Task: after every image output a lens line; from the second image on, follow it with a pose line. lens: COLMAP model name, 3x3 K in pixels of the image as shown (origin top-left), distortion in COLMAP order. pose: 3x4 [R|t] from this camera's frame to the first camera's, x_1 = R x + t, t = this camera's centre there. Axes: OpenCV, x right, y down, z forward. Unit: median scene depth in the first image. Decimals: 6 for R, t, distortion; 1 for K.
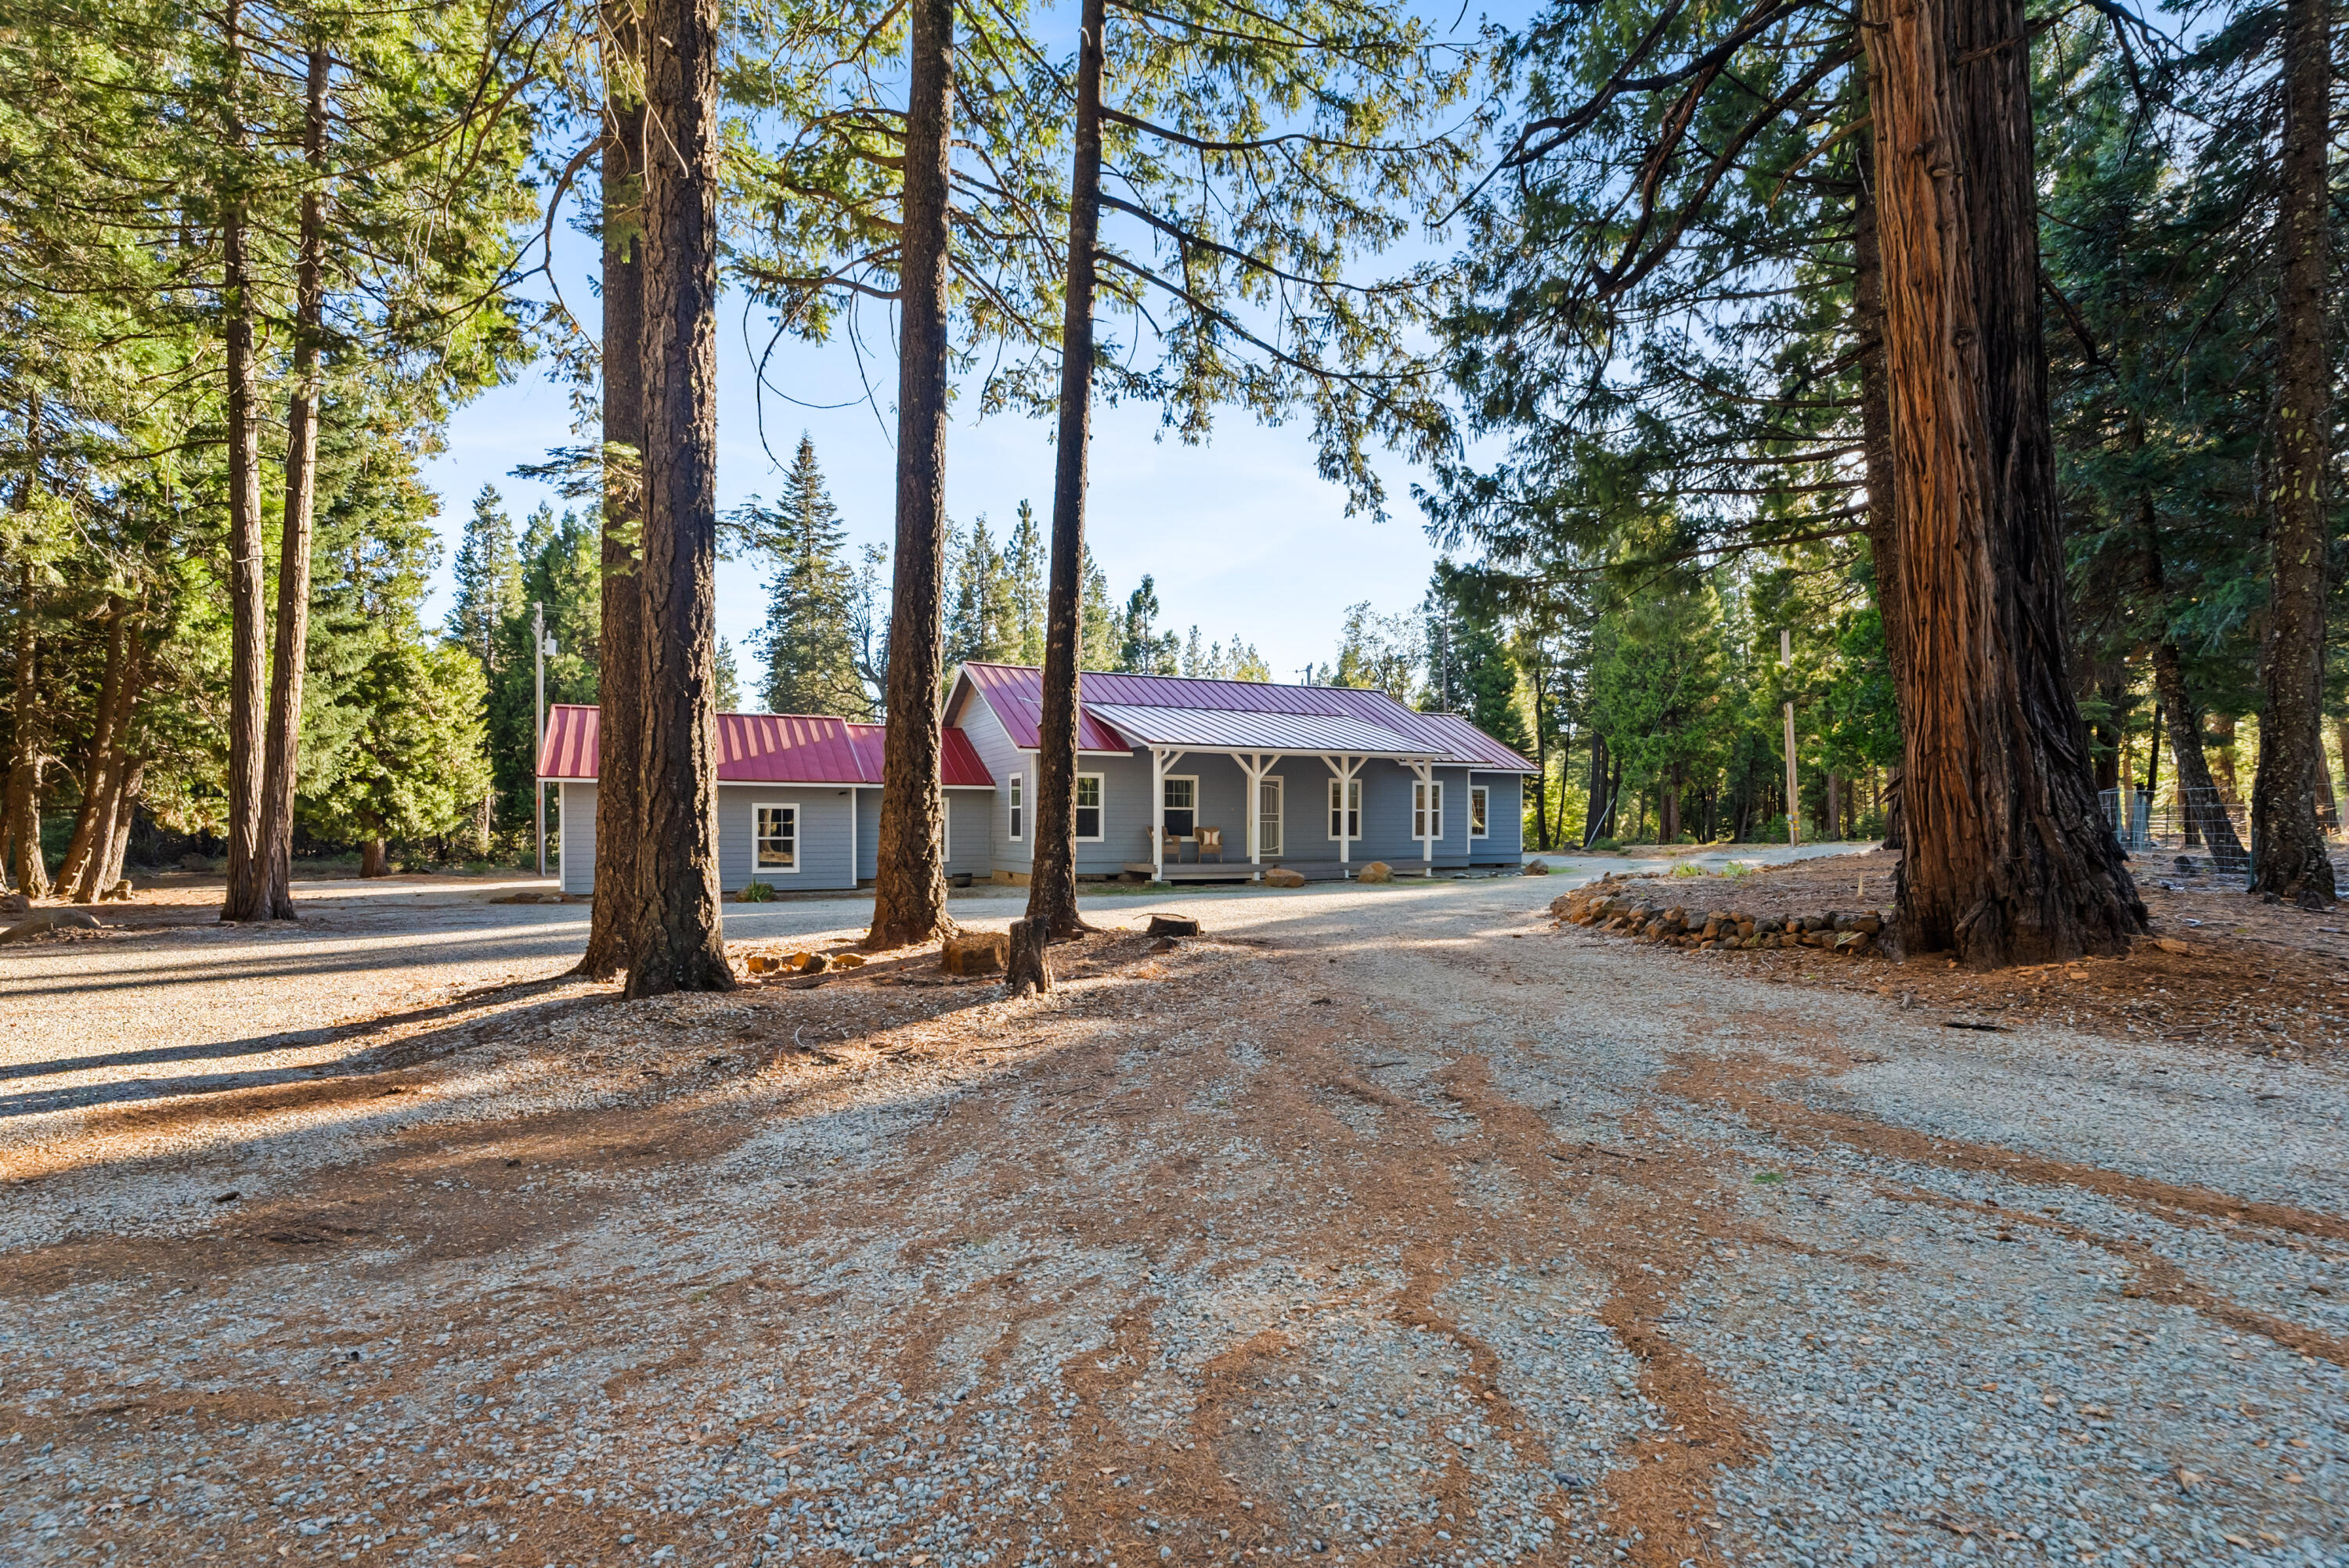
lens RADIAL K [[1094.9, 0, 1183.7], [0, 1094.9, 829.5], [0, 0, 1]] dist [-0.010198, 0.005824]
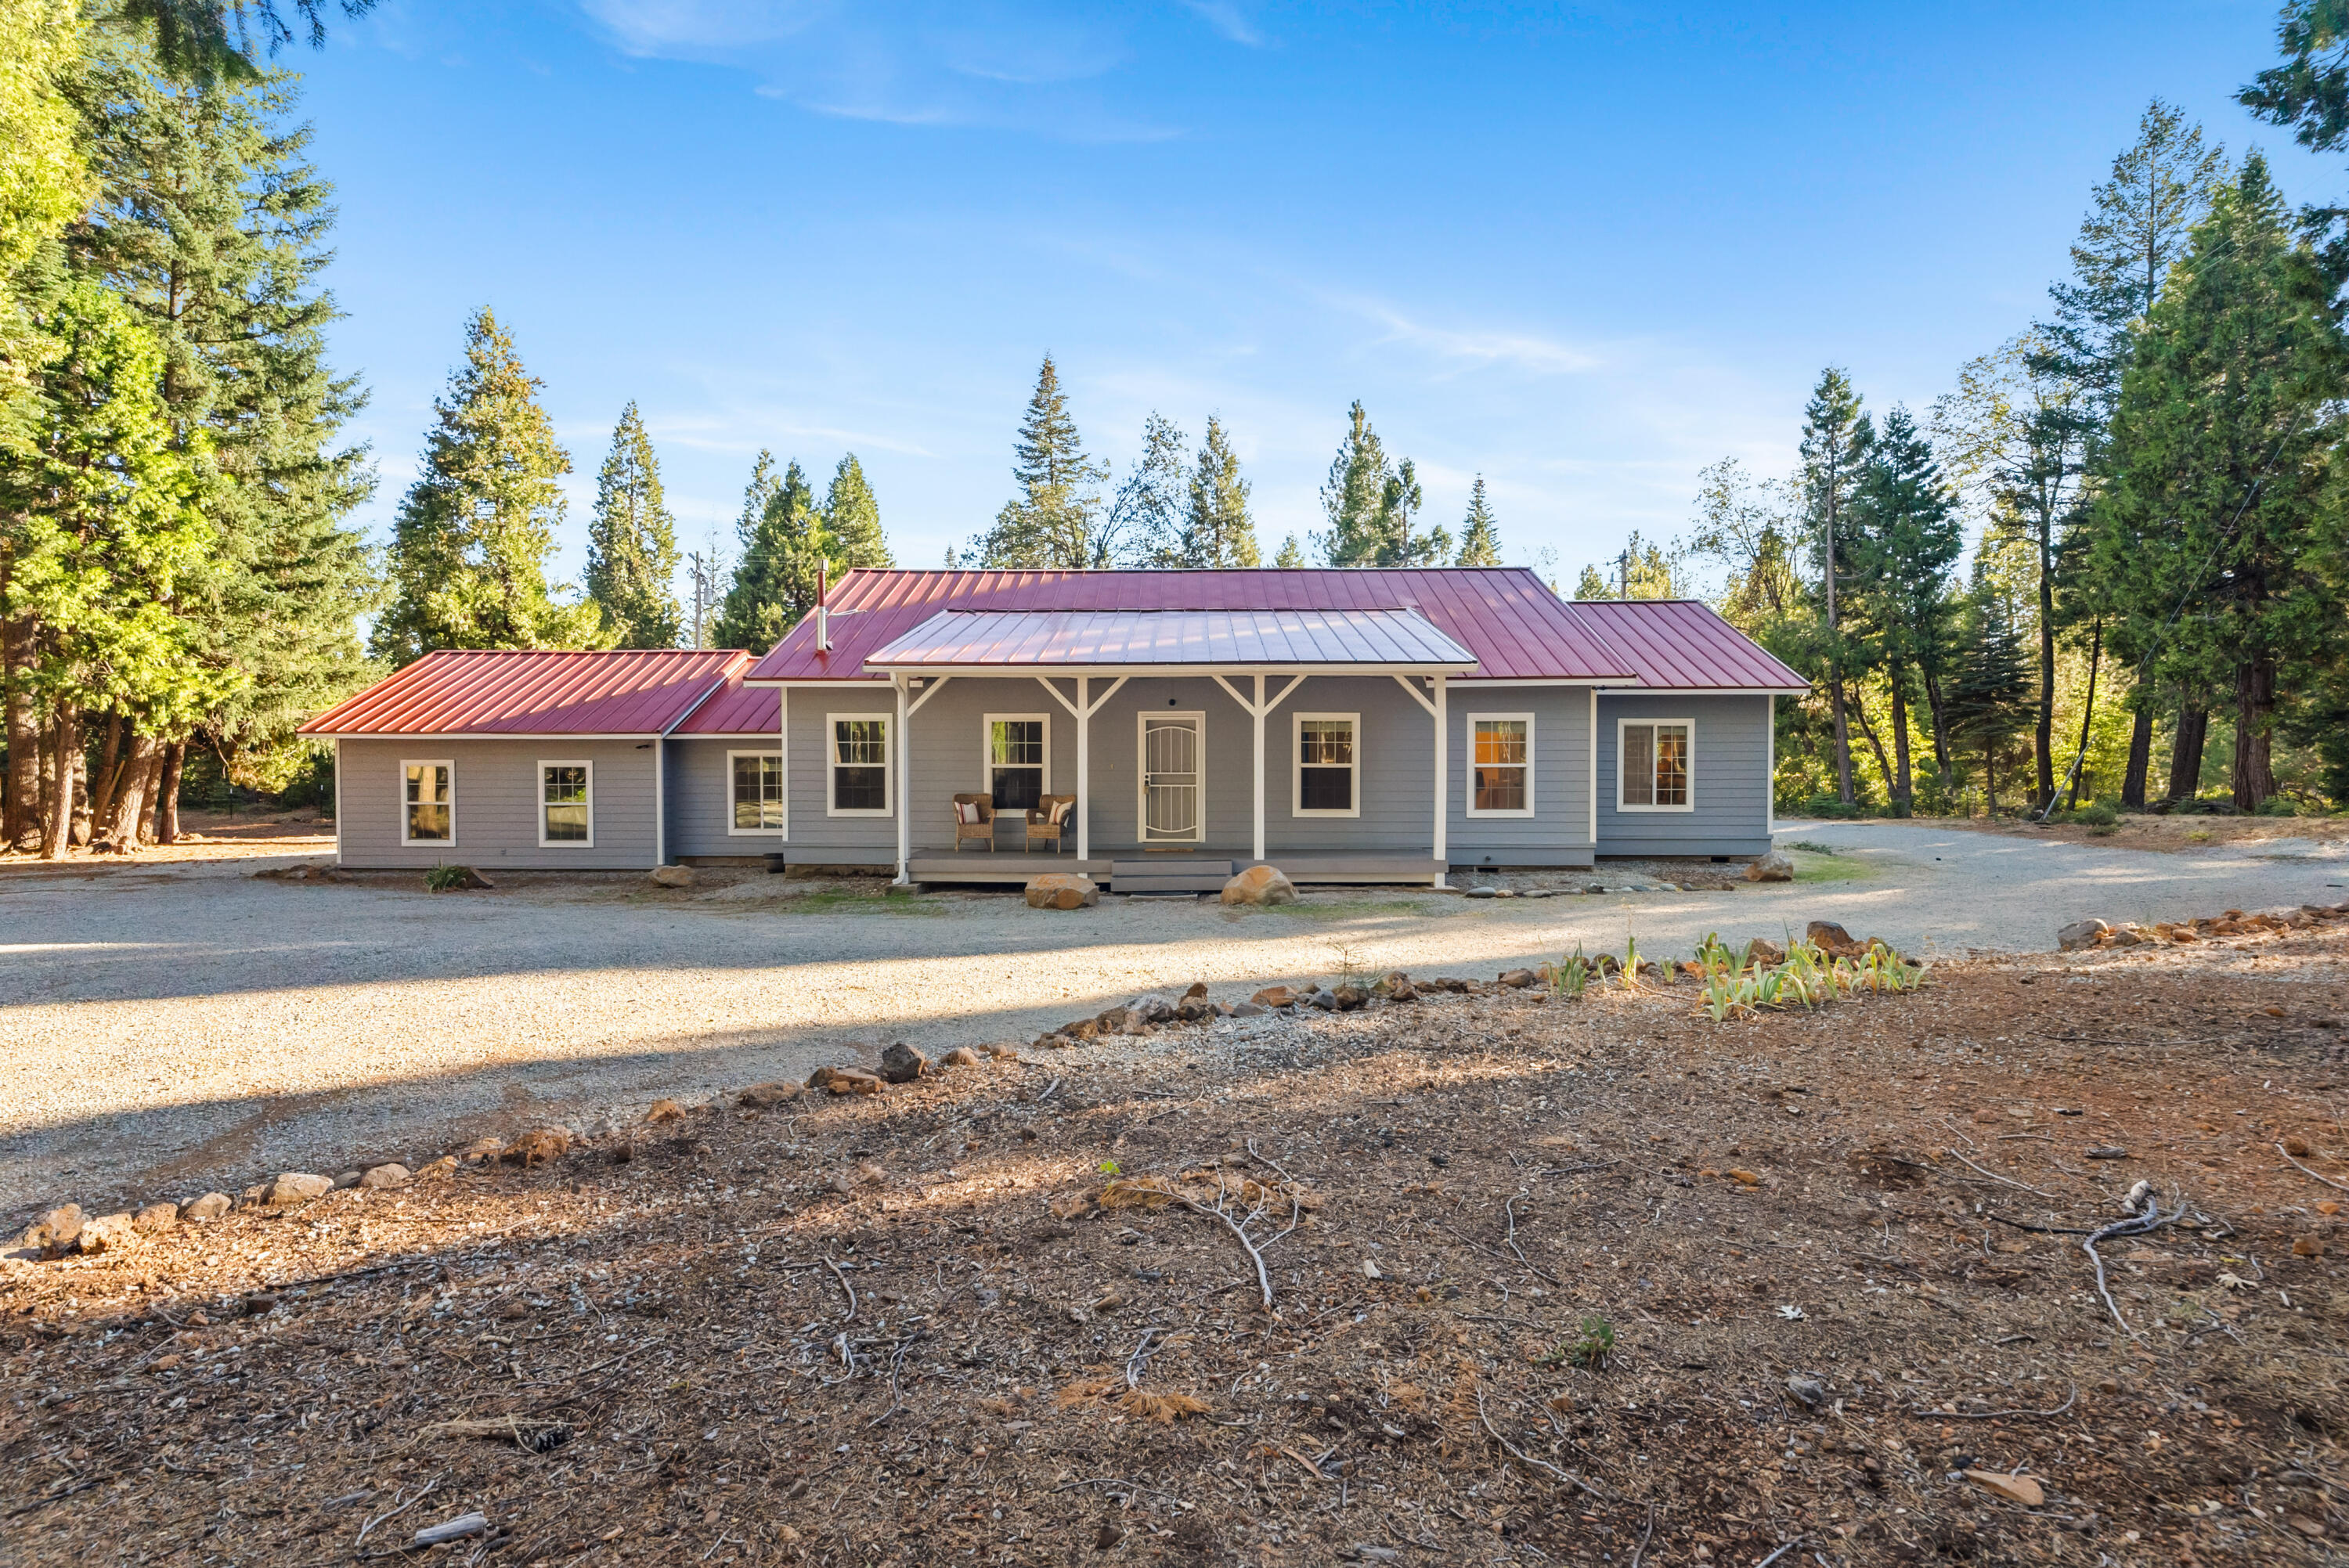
lens RADIAL K [[1071.4, 0, 1174.5], [0, 1071.4, 784.0], [0, 0, 1]] dist [0.000476, 0.006424]
pose [[0.890871, 0.009073, -0.454166, 0.710715], [-0.000900, 0.999834, 0.018207, -0.039123], [0.454255, -0.015811, 0.890731, 0.922899]]
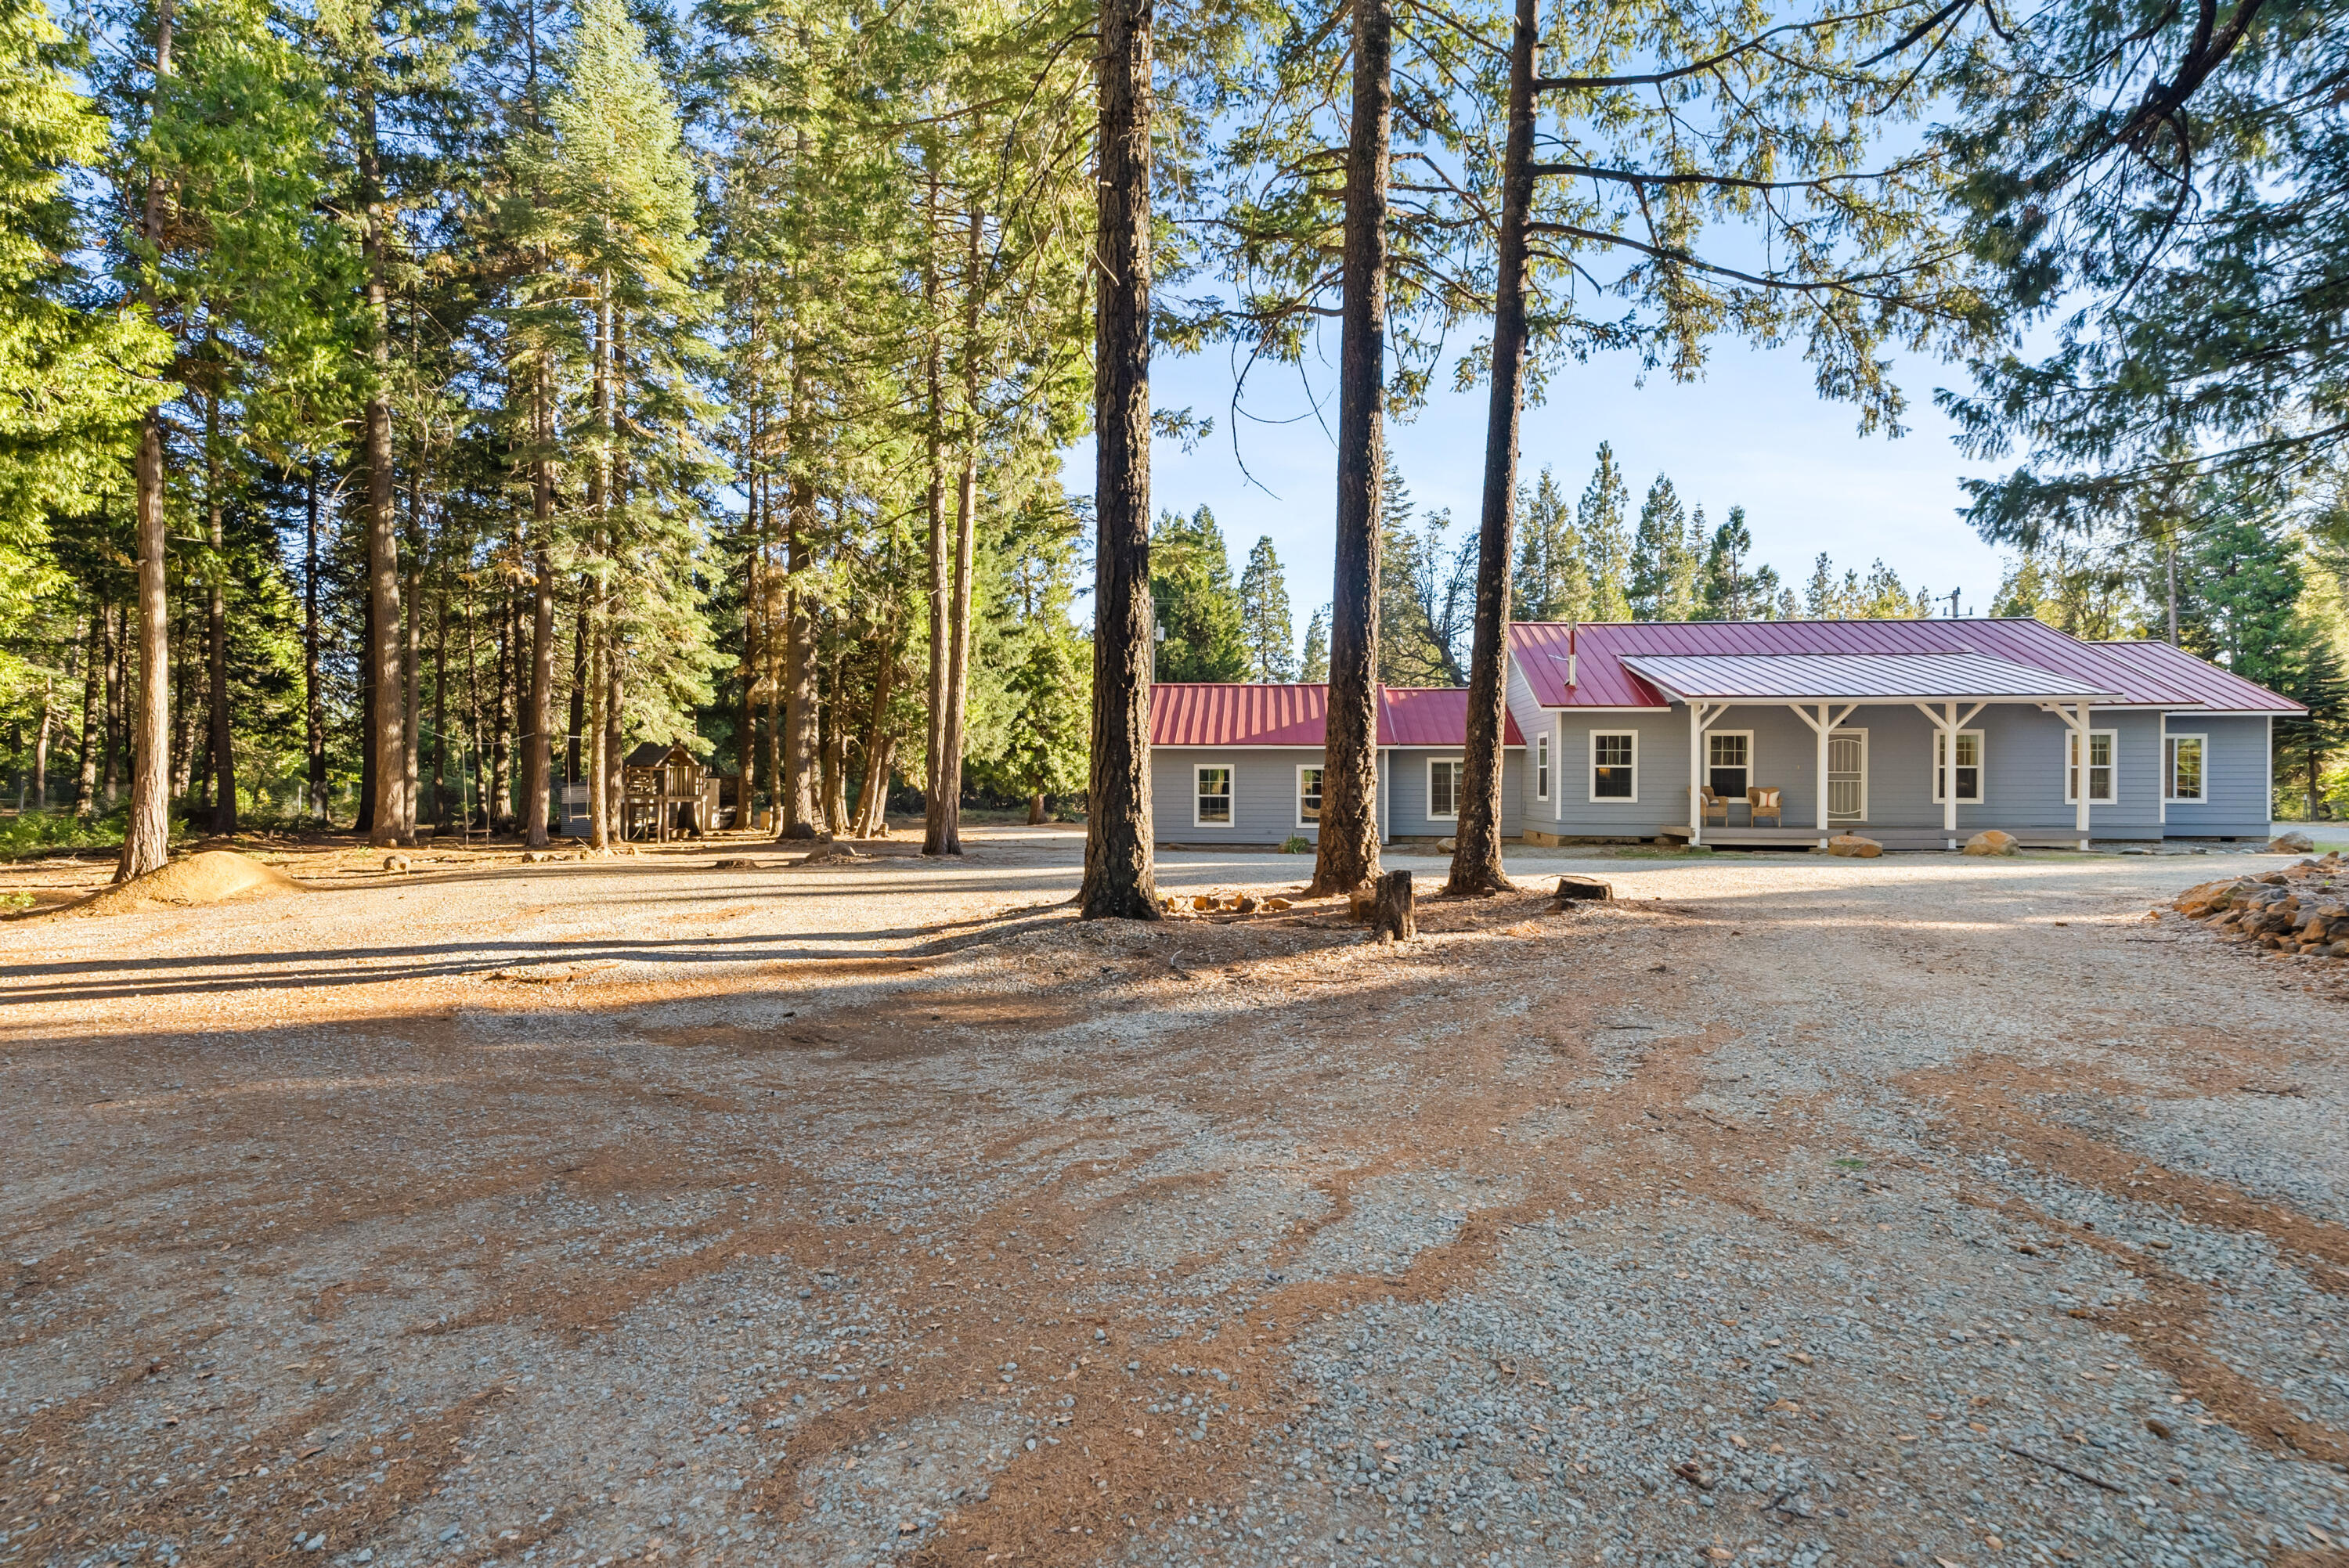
lens RADIAL K [[1093.8, 0, 1174.5], [0, 1093.8, 784.0], [0, 0, 1]] dist [-0.009030, 0.006651]
pose [[0.858046, 0.001238, -0.513571, 0.129575], [-0.002783, 0.999994, -0.002239, -0.003203], [0.513565, 0.003351, 0.858044, -0.034208]]
